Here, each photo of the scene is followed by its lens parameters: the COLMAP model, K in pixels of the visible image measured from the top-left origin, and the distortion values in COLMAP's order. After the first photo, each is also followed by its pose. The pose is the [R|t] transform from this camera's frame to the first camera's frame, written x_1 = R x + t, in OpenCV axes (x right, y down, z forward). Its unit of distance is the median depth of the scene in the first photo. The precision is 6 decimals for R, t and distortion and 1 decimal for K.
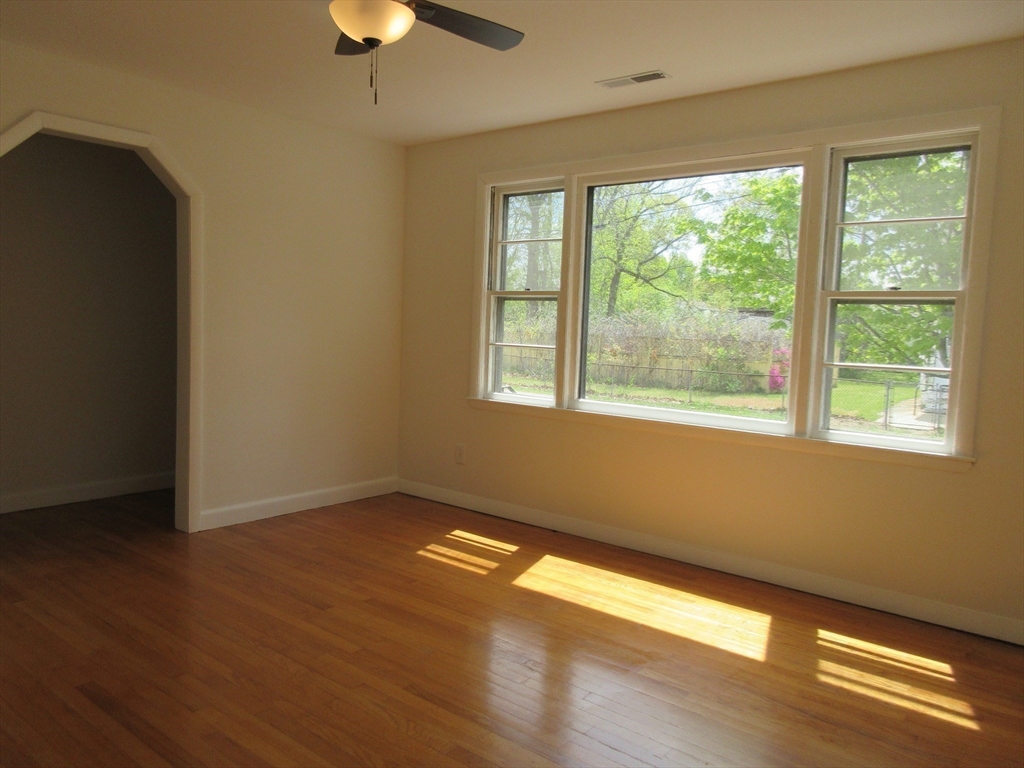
lens RADIAL K [[762.7, 0, 510.3], [0, 762.7, 384.9], [0, 0, 1]] dist [0.004802, 0.001667]
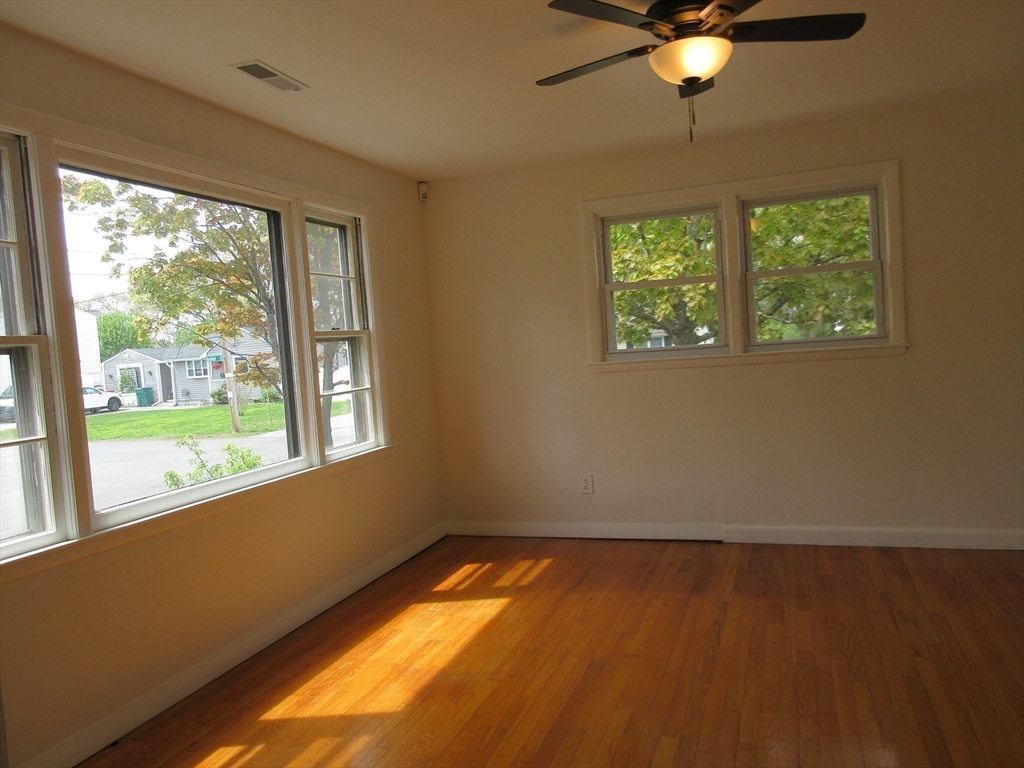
lens RADIAL K [[762.7, 0, 510.3], [0, 762.7, 382.3], [0, 0, 1]] dist [0.004802, 0.001667]
pose [[-0.316363, -0.062433, 0.946582, -0.770210], [0.144751, 0.982970, 0.113211, -0.139403], [-0.937530, 0.172835, -0.301938, 1.121416]]
